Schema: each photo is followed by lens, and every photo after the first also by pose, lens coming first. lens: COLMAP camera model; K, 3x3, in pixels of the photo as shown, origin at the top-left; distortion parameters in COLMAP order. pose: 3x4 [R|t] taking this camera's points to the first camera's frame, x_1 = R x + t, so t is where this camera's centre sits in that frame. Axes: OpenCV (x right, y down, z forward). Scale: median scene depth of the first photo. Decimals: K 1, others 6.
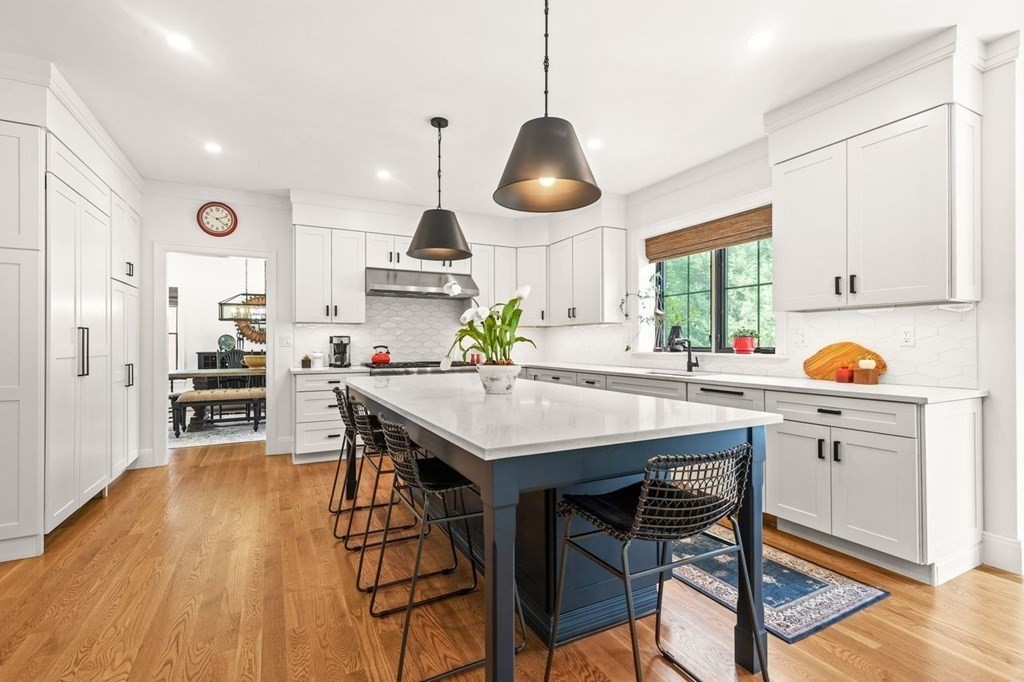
lens RADIAL K [[466.8, 0, 515.3], [0, 466.8, 341.8], [0, 0, 1]] dist [0.001213, 0.000218]
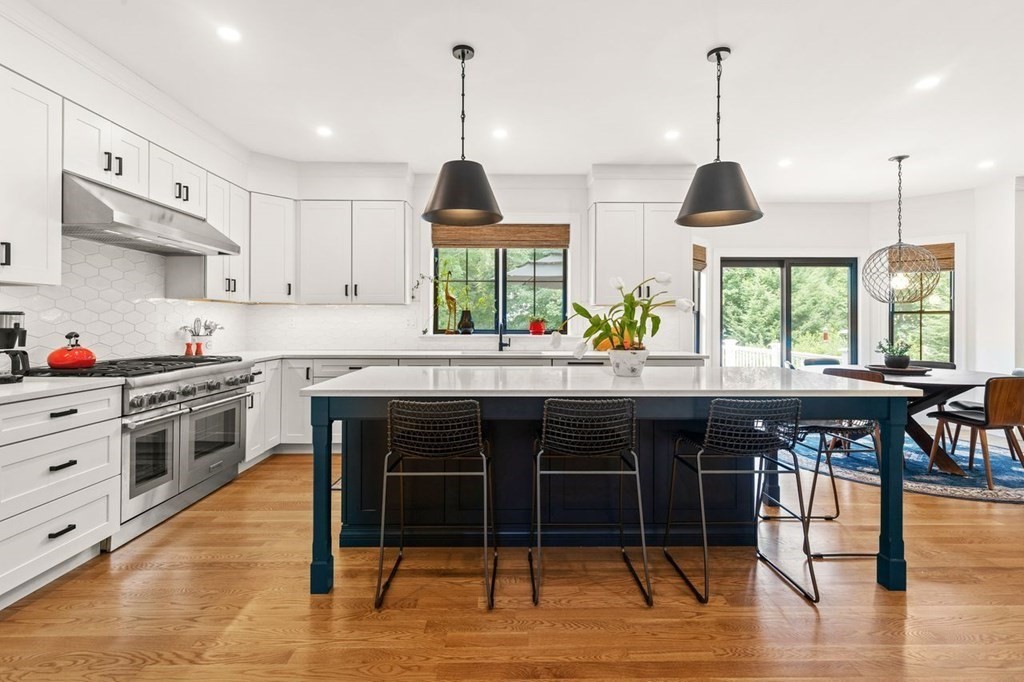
lens RADIAL K [[484.9, 0, 511.0], [0, 484.9, 322.5], [0, 0, 1]] dist [0.000536, 0.000388]
pose [[0.445061, 0.004460, 0.895489, -0.576671], [-0.005097, 0.999984, -0.002447, -0.003359], [-0.895486, -0.003475, 0.445077, 0.370256]]
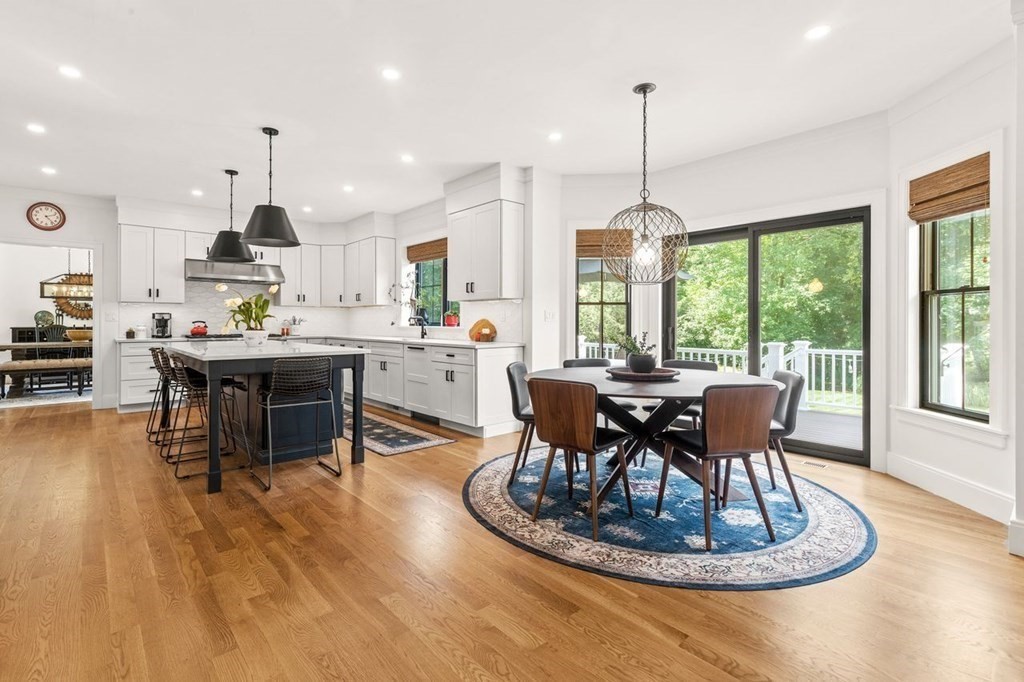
lens RADIAL K [[484.9, 0, 511.0], [0, 484.9, 322.5], [0, 0, 1]] dist [0.000536, 0.000388]
pose [[0.971375, 0.003827, 0.237518, 0.232198], [-0.004567, 0.999986, 0.002562, 0.005522], [-0.237505, -0.003573, 0.971380, -0.501158]]
